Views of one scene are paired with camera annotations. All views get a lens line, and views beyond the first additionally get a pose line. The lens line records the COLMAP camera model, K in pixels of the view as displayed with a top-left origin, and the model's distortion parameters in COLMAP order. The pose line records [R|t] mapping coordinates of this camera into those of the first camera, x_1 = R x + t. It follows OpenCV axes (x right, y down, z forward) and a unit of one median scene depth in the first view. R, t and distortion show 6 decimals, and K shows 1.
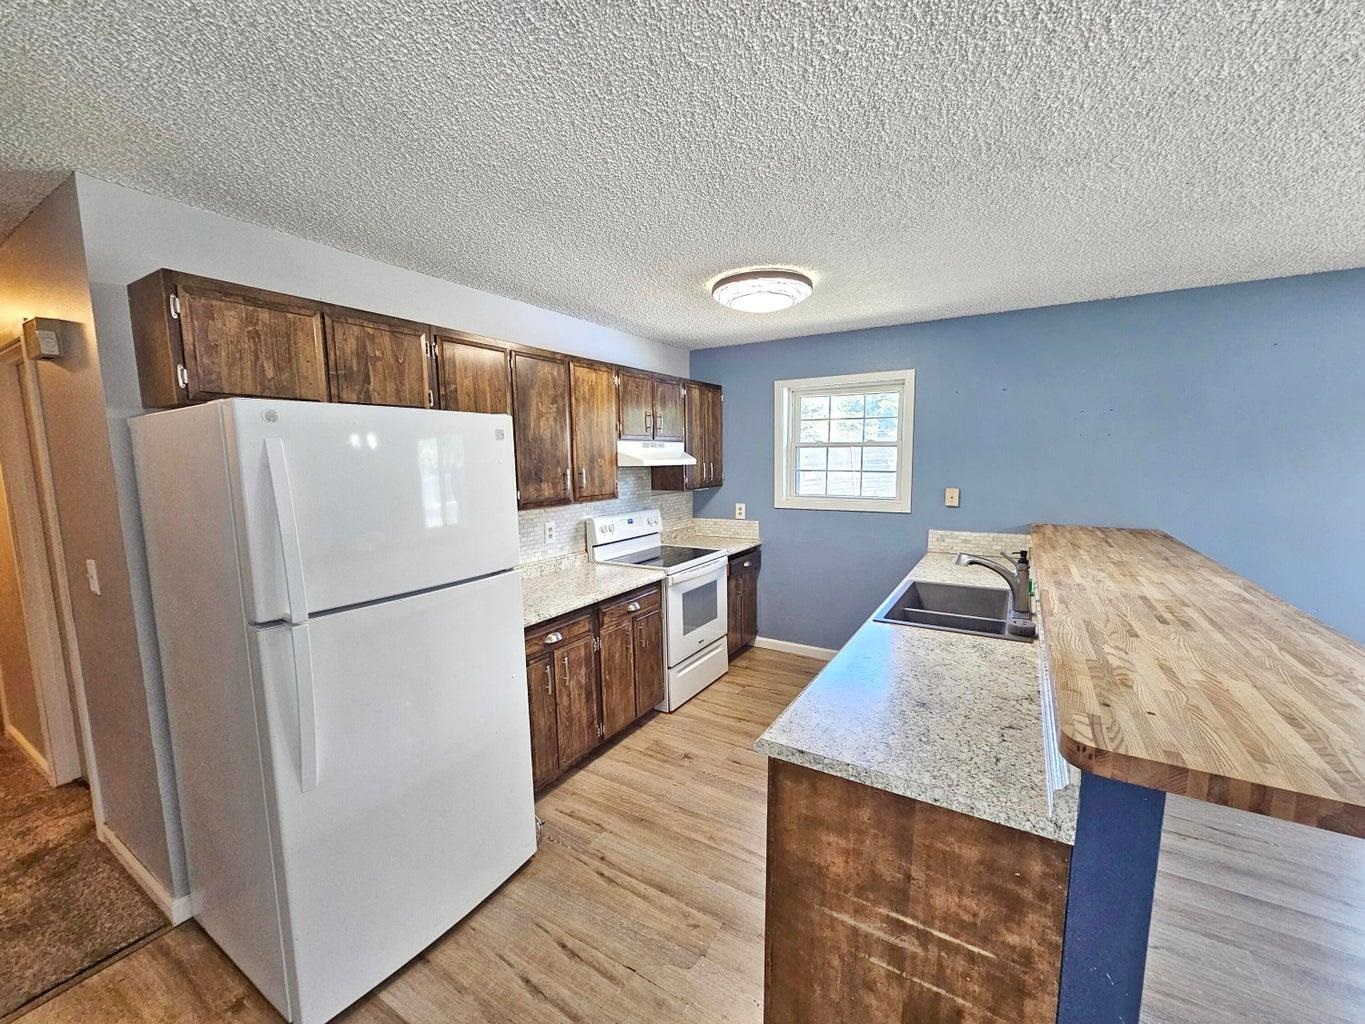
lens RADIAL K [[551.0, 0, 685.0], [0, 551.0, 524.6], [0, 0, 1]] dist [-0.010592, -0.000279]
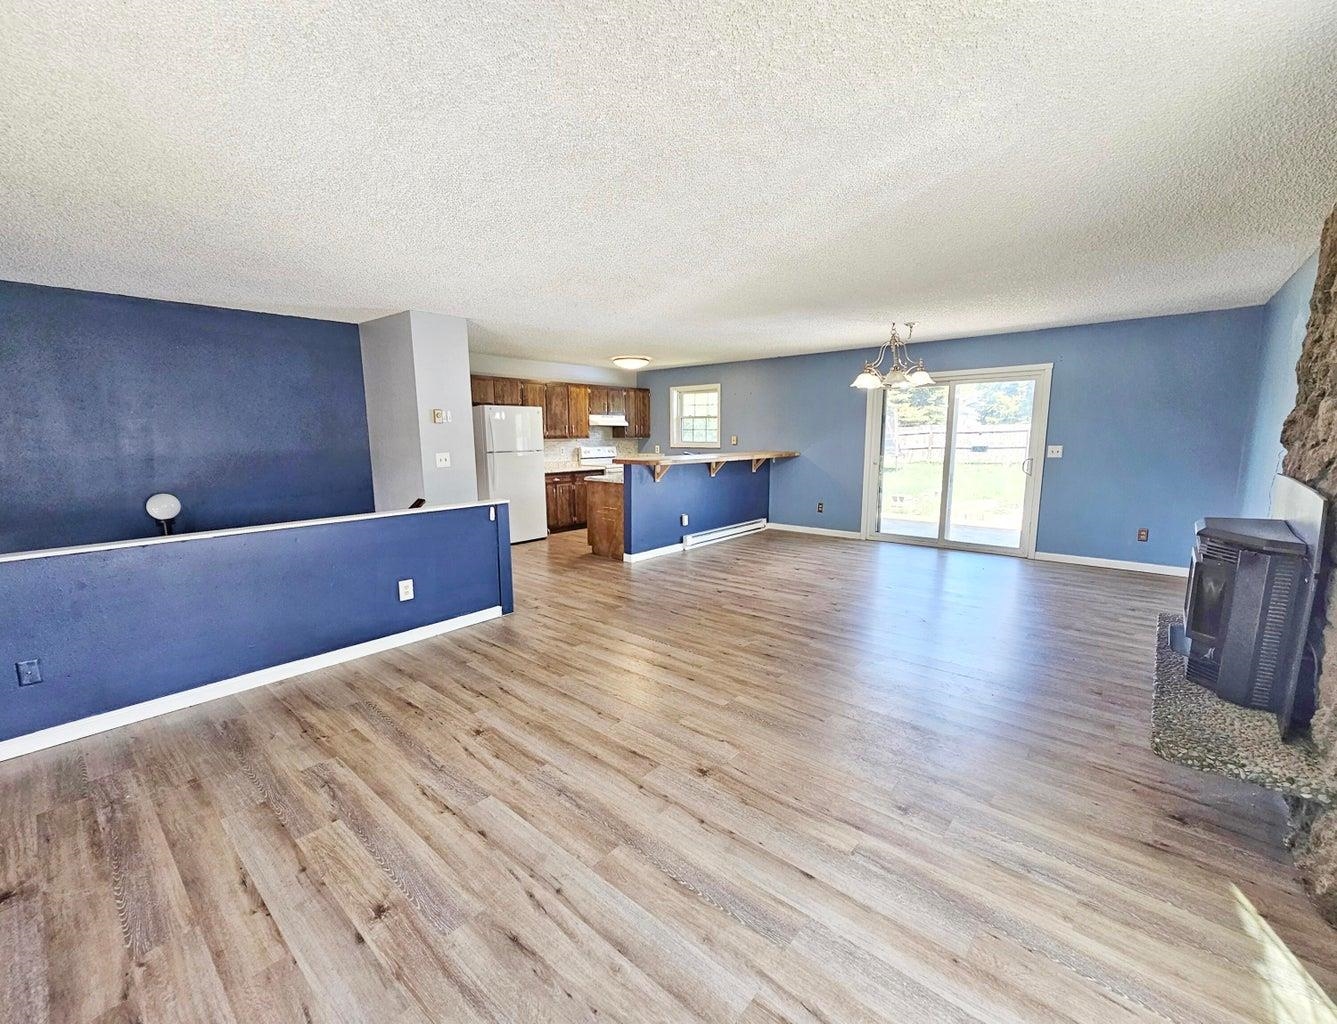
lens RADIAL K [[552.1, 0, 662.1], [0, 552.1, 509.5], [0, 0, 1]] dist [-0.000951, -0.000031]
pose [[0.986848, 0.029734, -0.158895, 0.585102], [-0.027568, 0.999495, 0.015814, 0.217231], [0.159285, -0.011226, 0.987169, -1.356635]]
